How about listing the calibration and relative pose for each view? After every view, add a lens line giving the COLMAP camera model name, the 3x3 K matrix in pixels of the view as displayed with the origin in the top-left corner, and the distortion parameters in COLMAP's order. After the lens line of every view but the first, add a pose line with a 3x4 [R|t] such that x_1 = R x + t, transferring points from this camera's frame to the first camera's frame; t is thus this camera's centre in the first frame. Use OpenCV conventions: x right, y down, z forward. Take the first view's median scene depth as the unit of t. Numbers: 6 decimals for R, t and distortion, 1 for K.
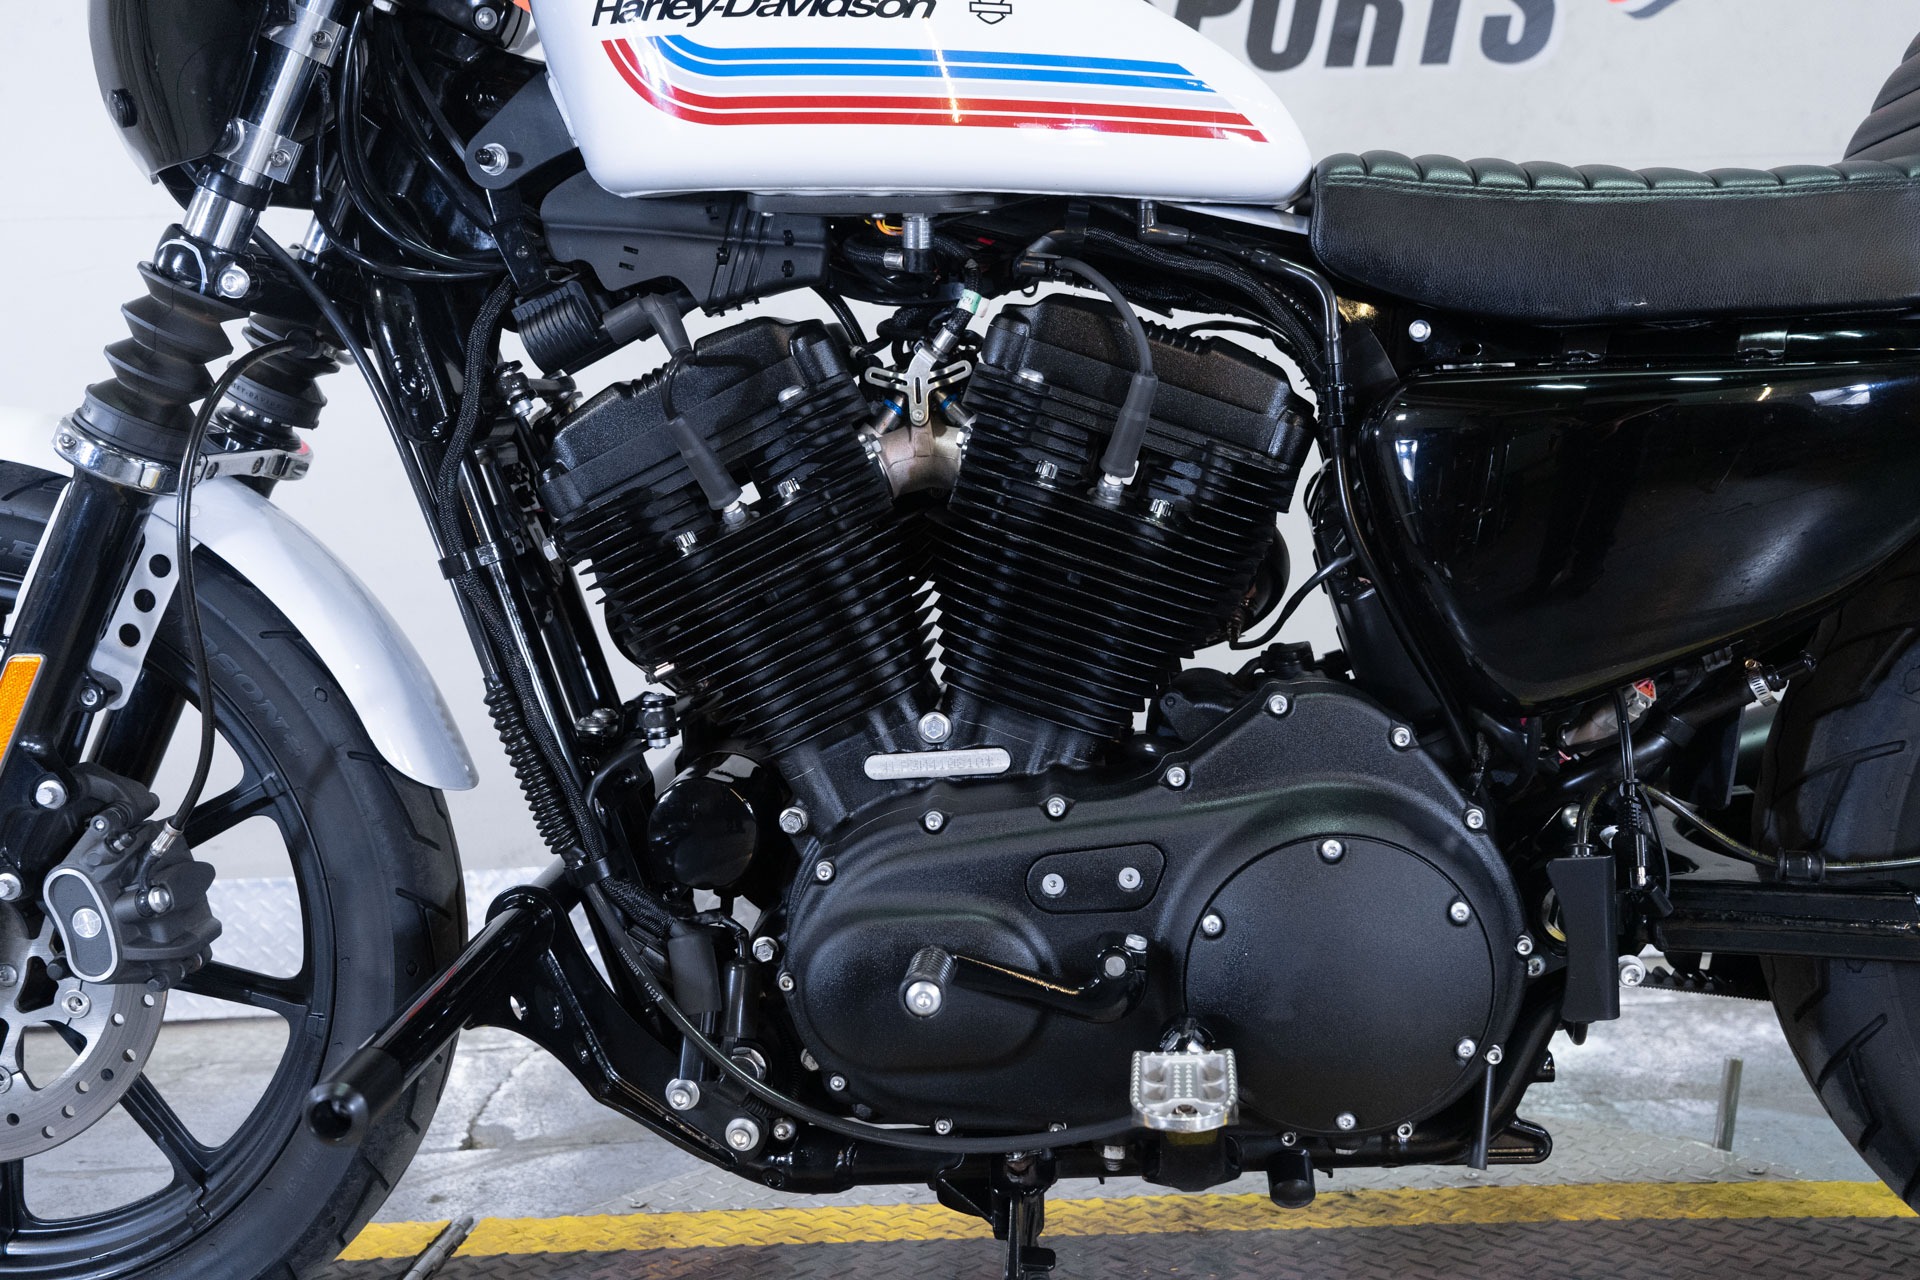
lens RADIAL K [[1916.2, 0, 960.0], [0, 1916.2, 640.0], [0, 0, 1]] dist [-0.004470, 0.015958]
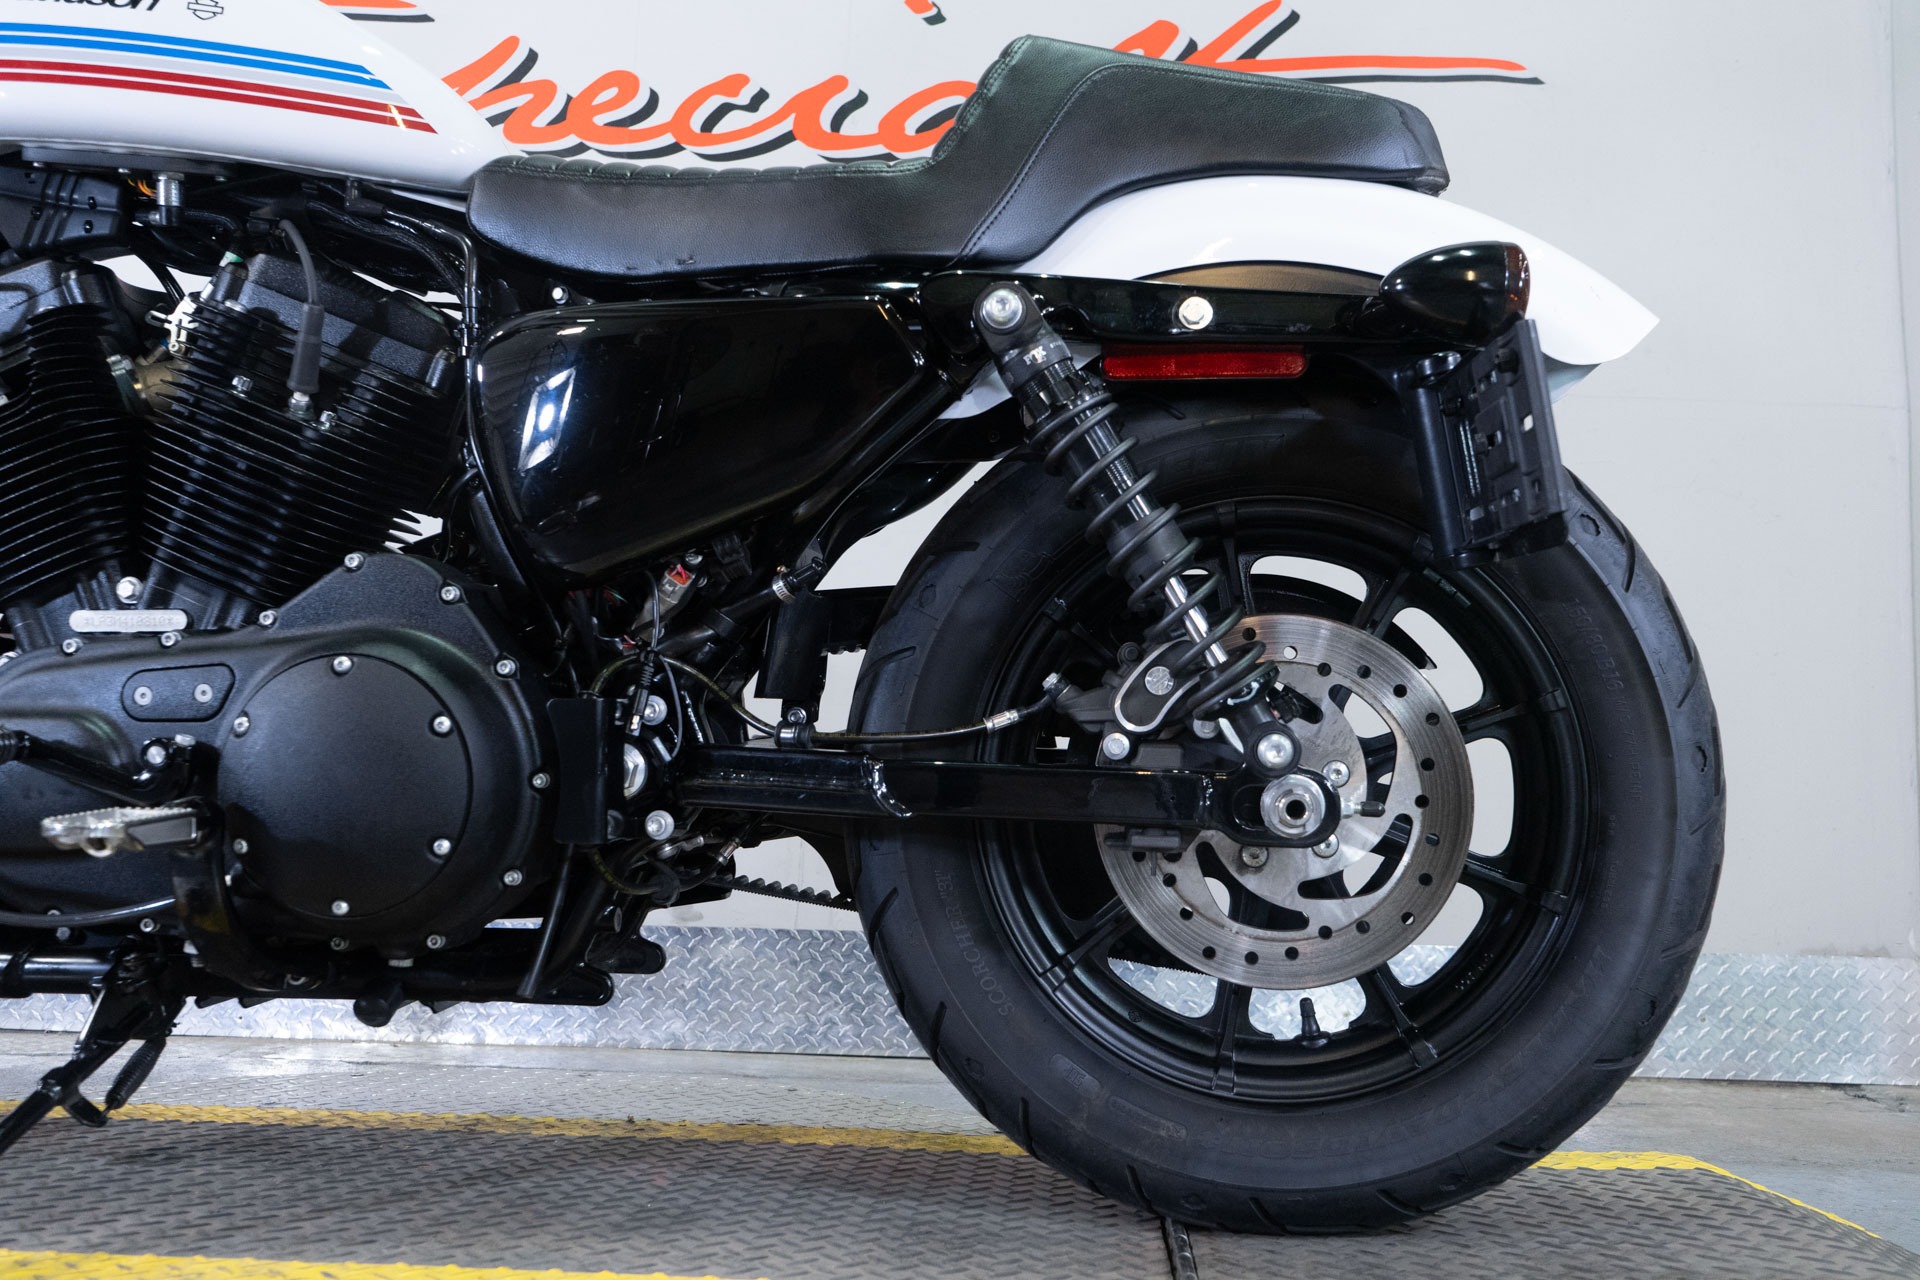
lens RADIAL K [[1642.1, 0, 960.0], [0, 1642.1, 640.0], [0, 0, 1]] dist [-0.000648, 0.008892]
pose [[0.996965, 0.070570, -0.032871, 0.545598], [-0.075037, 0.983556, -0.164277, 0.208873], [0.020738, 0.166245, 0.985866, 0.009300]]
